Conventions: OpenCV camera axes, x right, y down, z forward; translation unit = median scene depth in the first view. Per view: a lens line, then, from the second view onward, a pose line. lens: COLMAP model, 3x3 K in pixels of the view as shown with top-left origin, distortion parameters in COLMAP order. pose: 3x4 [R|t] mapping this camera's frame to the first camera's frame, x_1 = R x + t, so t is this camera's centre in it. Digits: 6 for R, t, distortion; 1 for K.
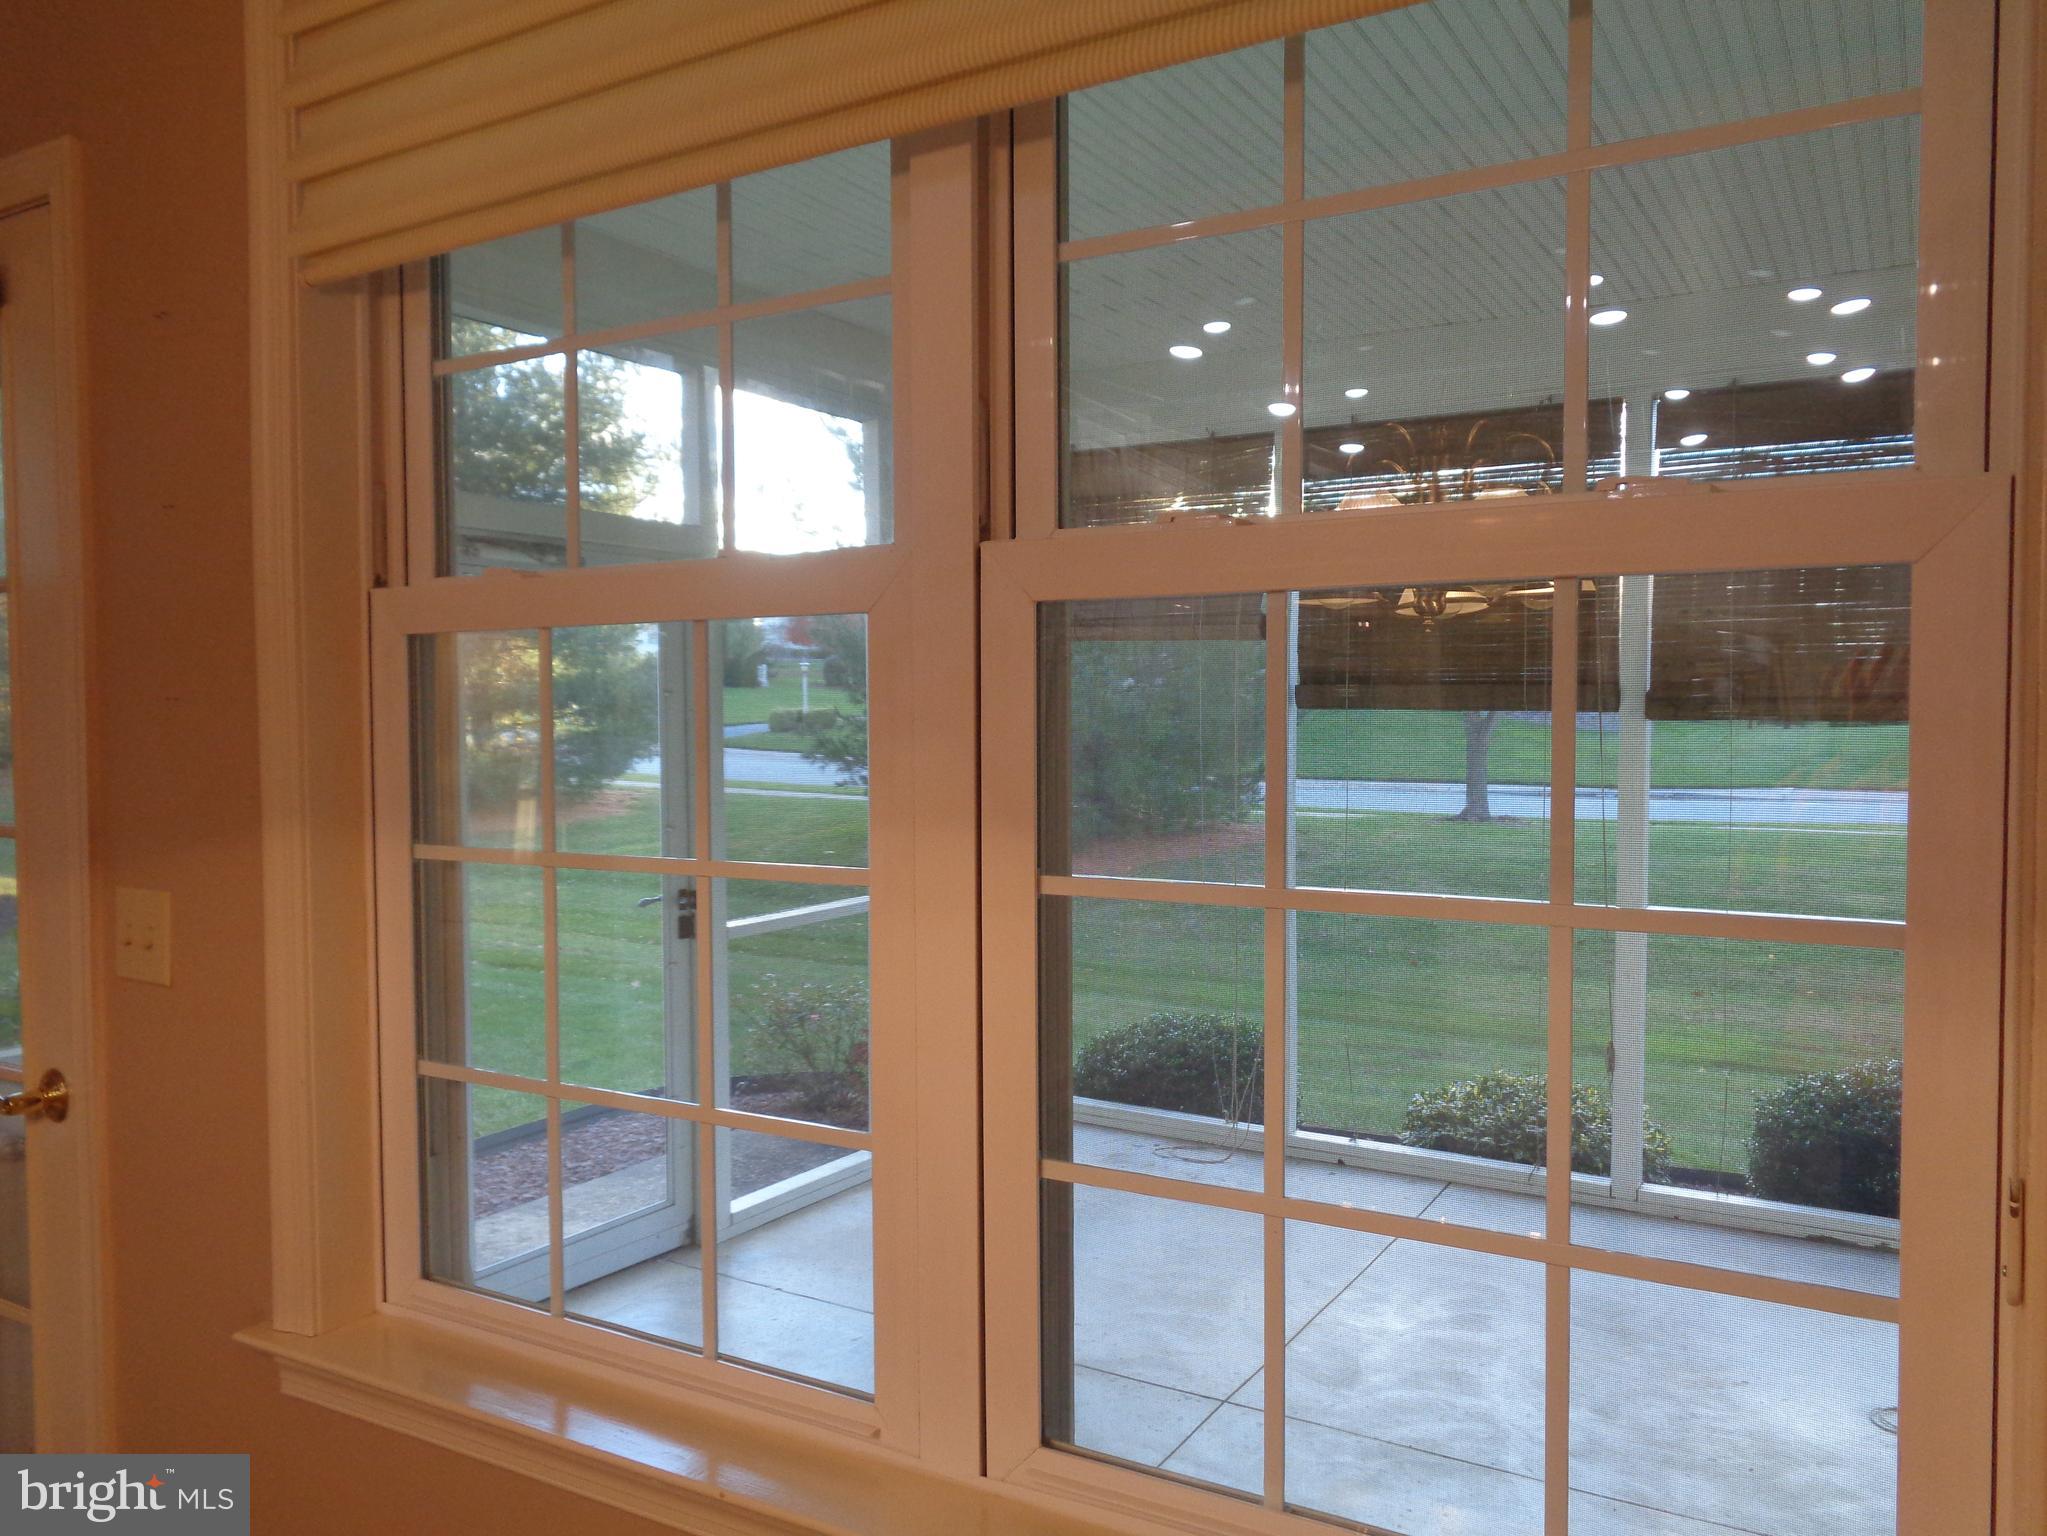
lens RADIAL K [[1530.8, 0, 1016.4], [0, 1530.8, 764.6], [0, 0, 1]] dist [0.000676, 0.010355]
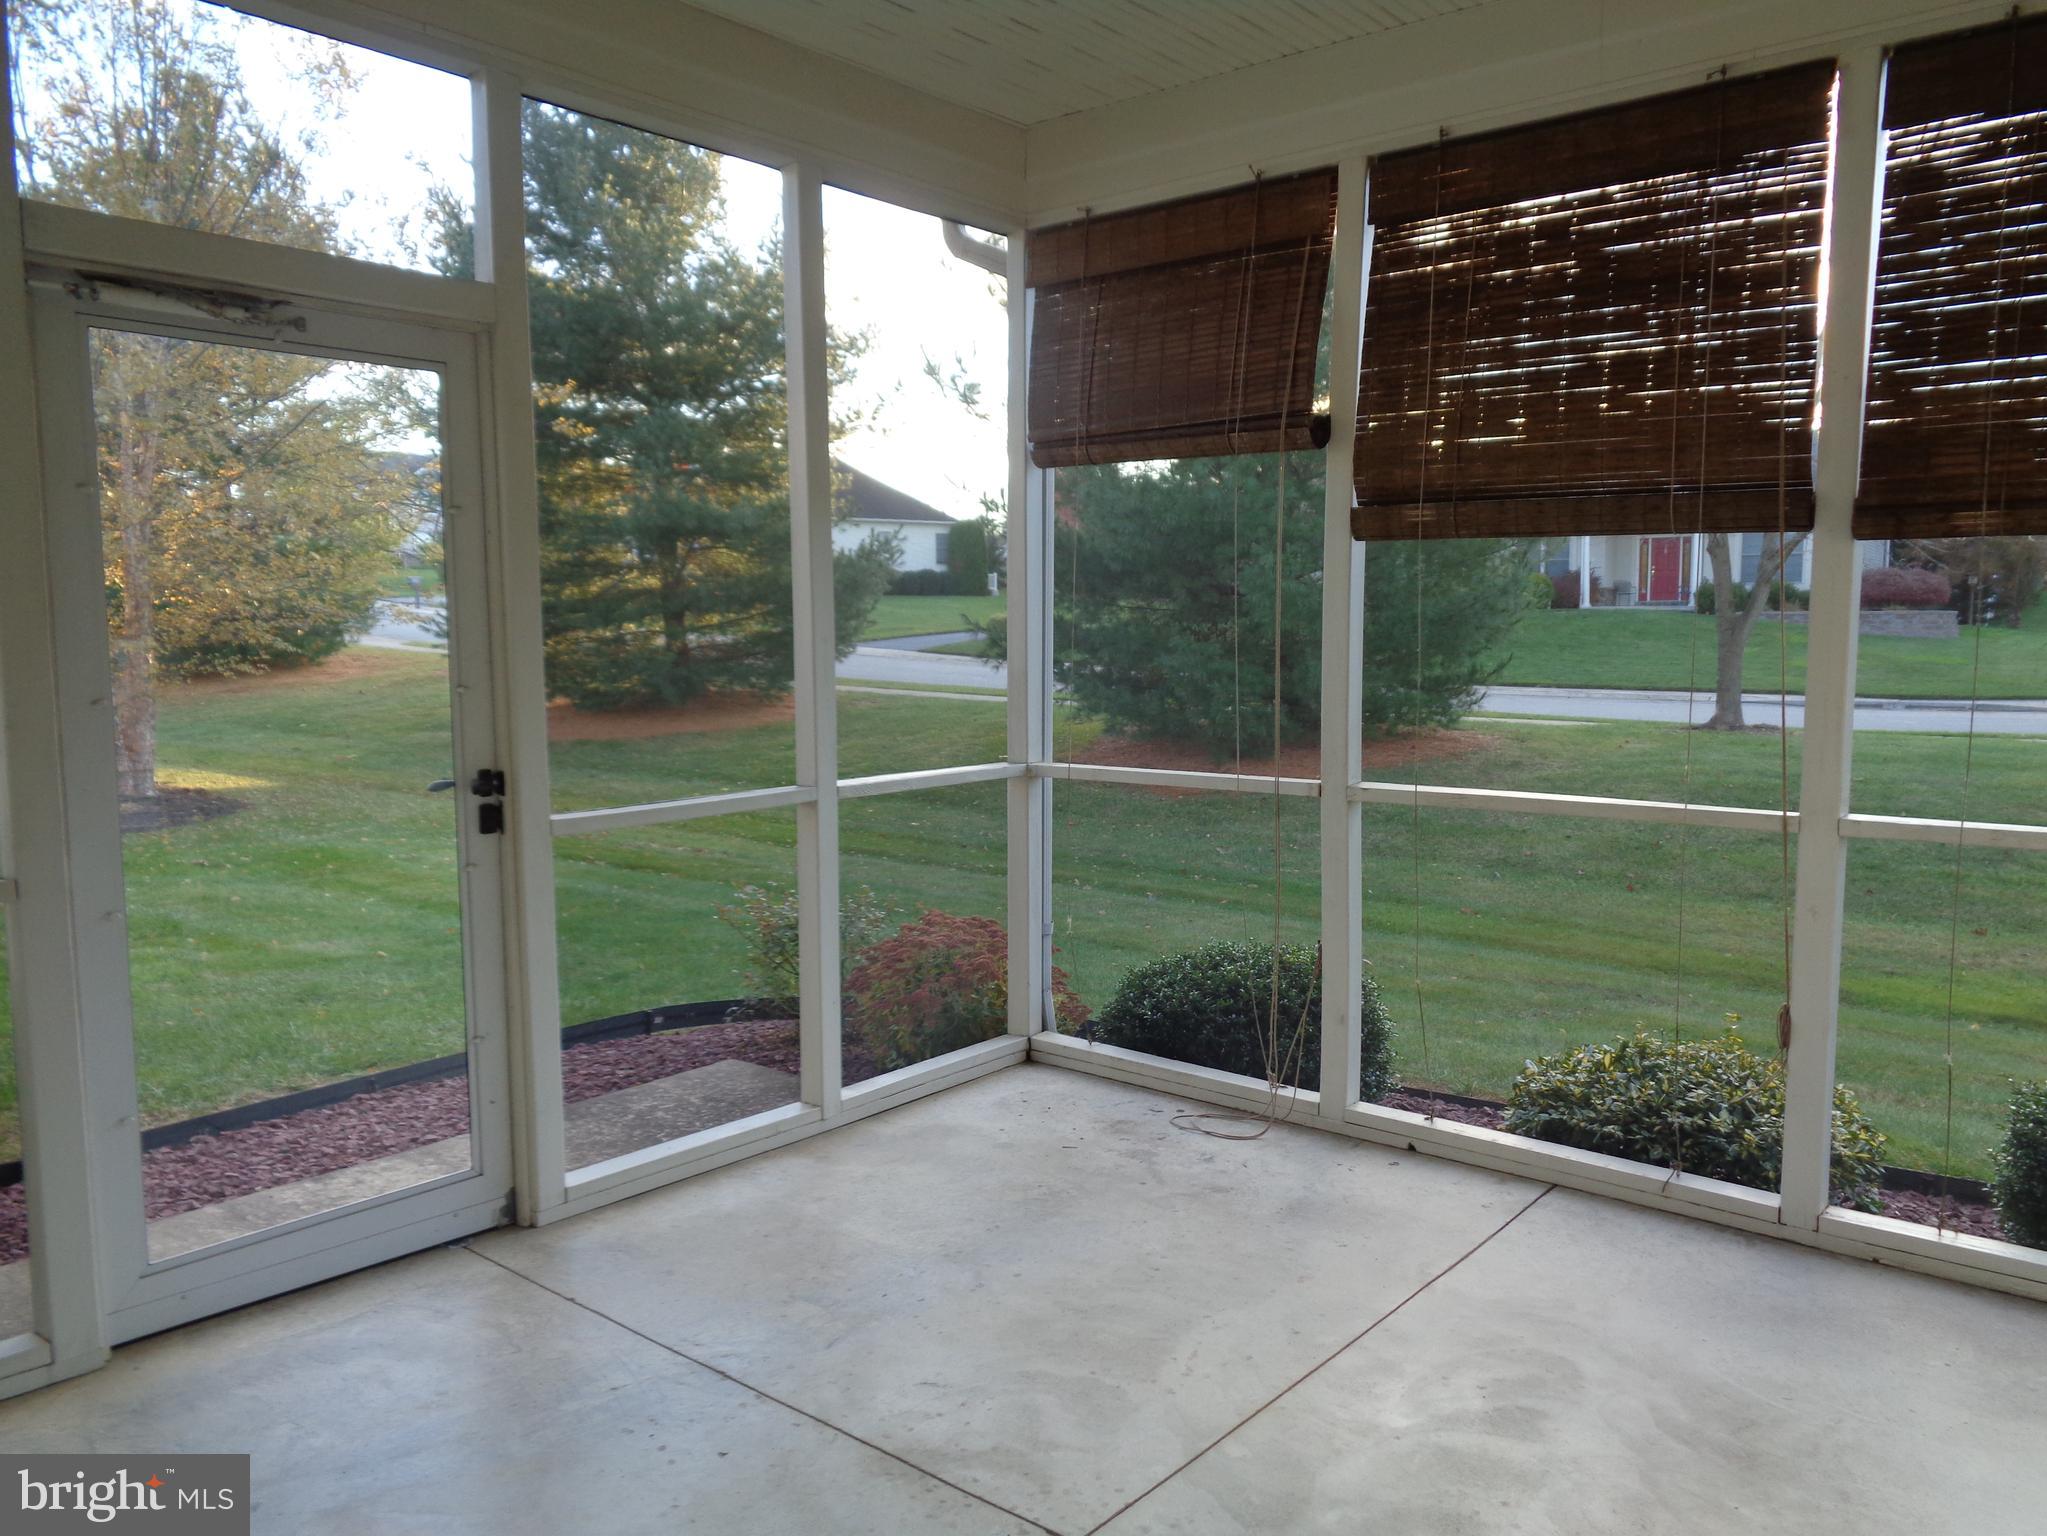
lens RADIAL K [[1530.8, 0, 1026.0], [0, 1530.8, 769.1], [0, 0, 1]] dist [0.000676, 0.010355]
pose [[0.988216, 0.012135, -0.152587, 0.136906], [-0.002955, 0.998179, 0.060247, 0.028463], [0.153040, -0.059086, 0.986452, 0.237857]]
